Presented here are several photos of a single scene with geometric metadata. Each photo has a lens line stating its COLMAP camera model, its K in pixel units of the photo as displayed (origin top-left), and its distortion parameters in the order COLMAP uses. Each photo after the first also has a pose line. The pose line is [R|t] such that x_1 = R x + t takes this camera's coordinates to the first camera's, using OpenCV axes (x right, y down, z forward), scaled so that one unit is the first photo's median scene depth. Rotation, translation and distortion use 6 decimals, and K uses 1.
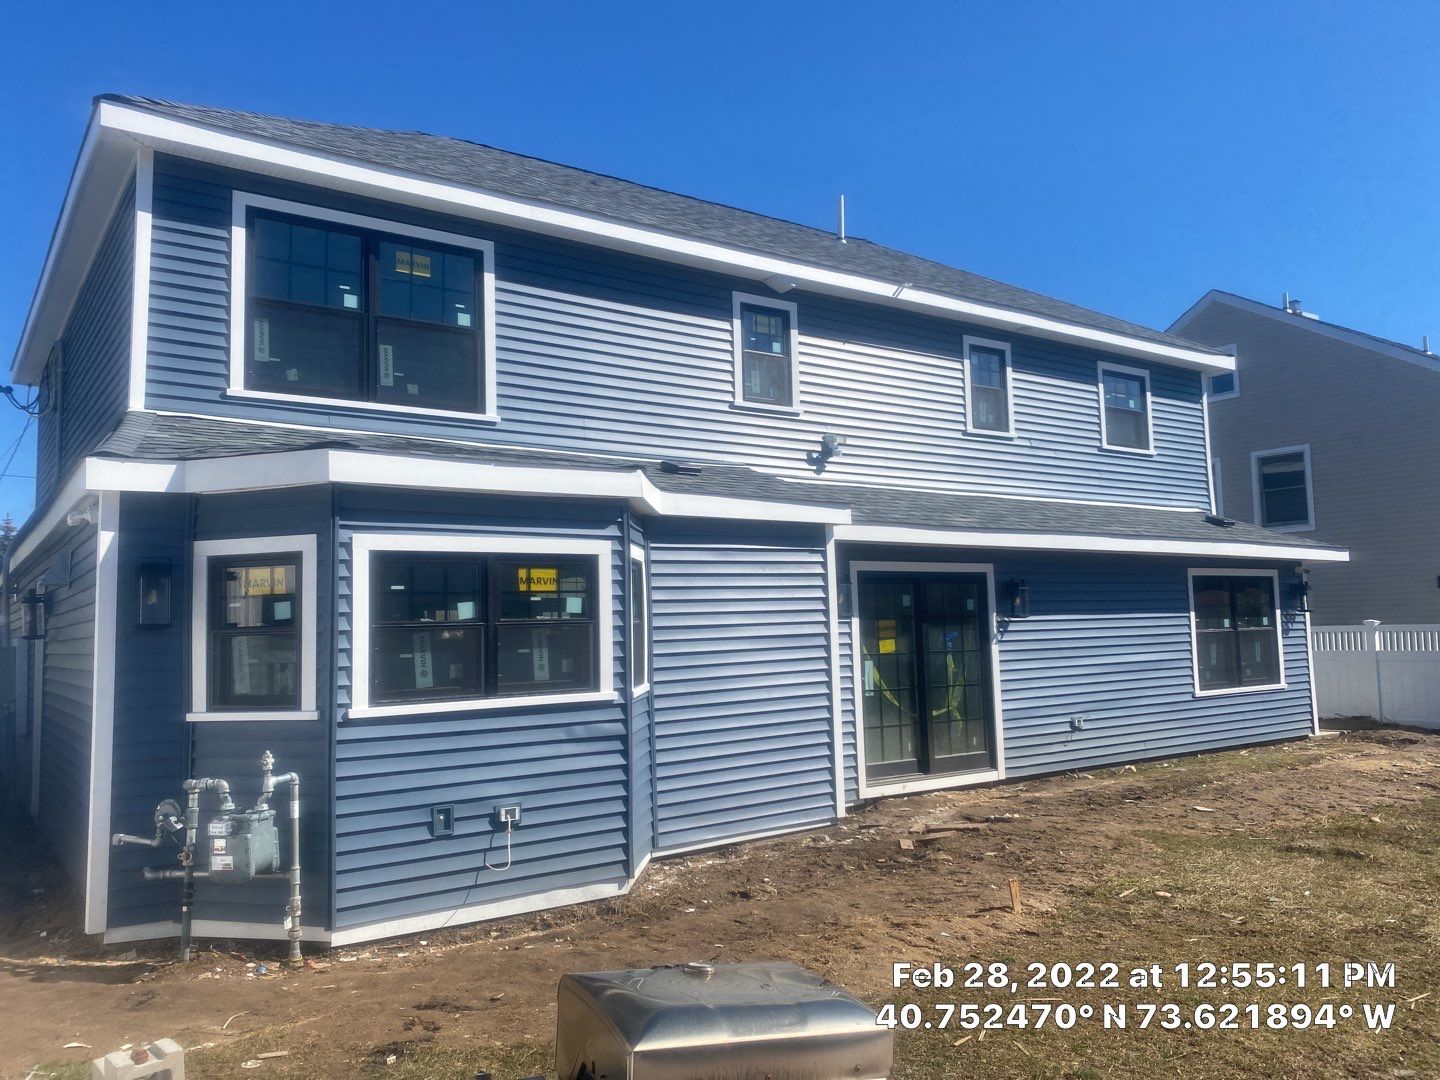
lens RADIAL K [[1107.3, 0, 753.4], [0, 1107.3, 529.7], [0, 0, 1]] dist [0.032904, -0.015585]
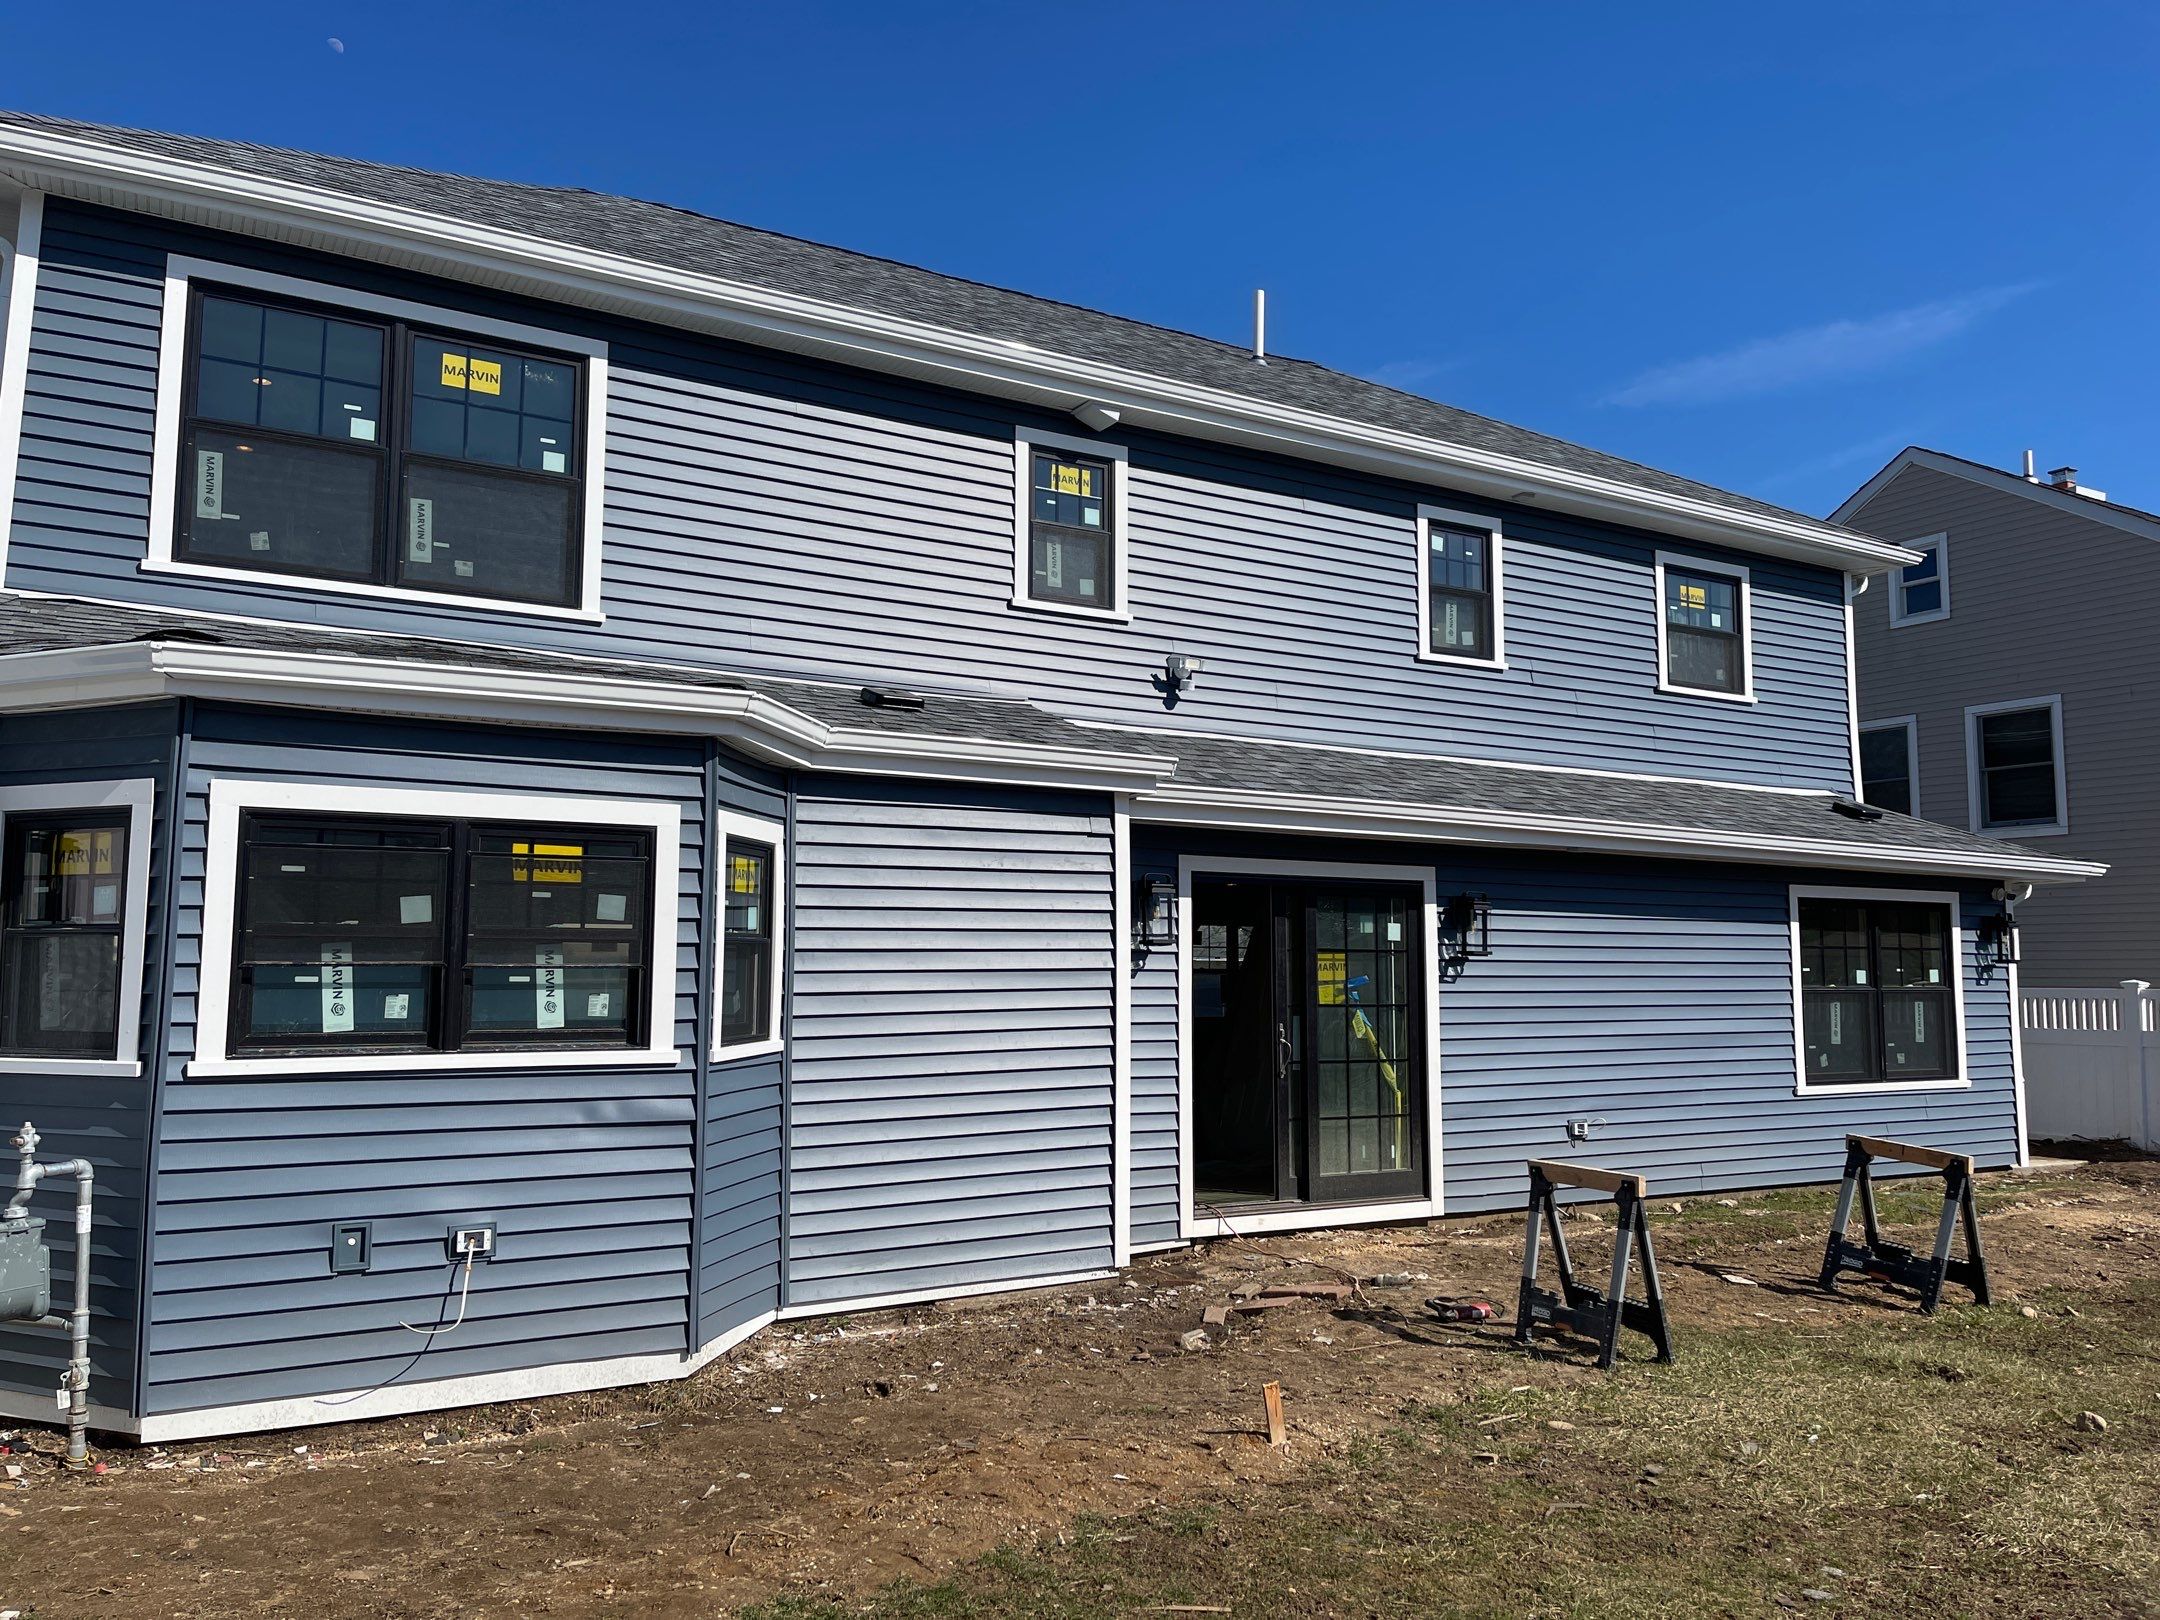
lens RADIAL K [[1660.9, 0, 1080.7], [0, 1660.9, 804.0], [0, 0, 1]] dist [0.032904, -0.015585]
pose [[0.995535, 0.021076, -0.092012, 0.135003], [-0.021901, 0.999728, -0.007960, 0.009391], [0.091819, 0.009940, 0.995726, 0.071724]]
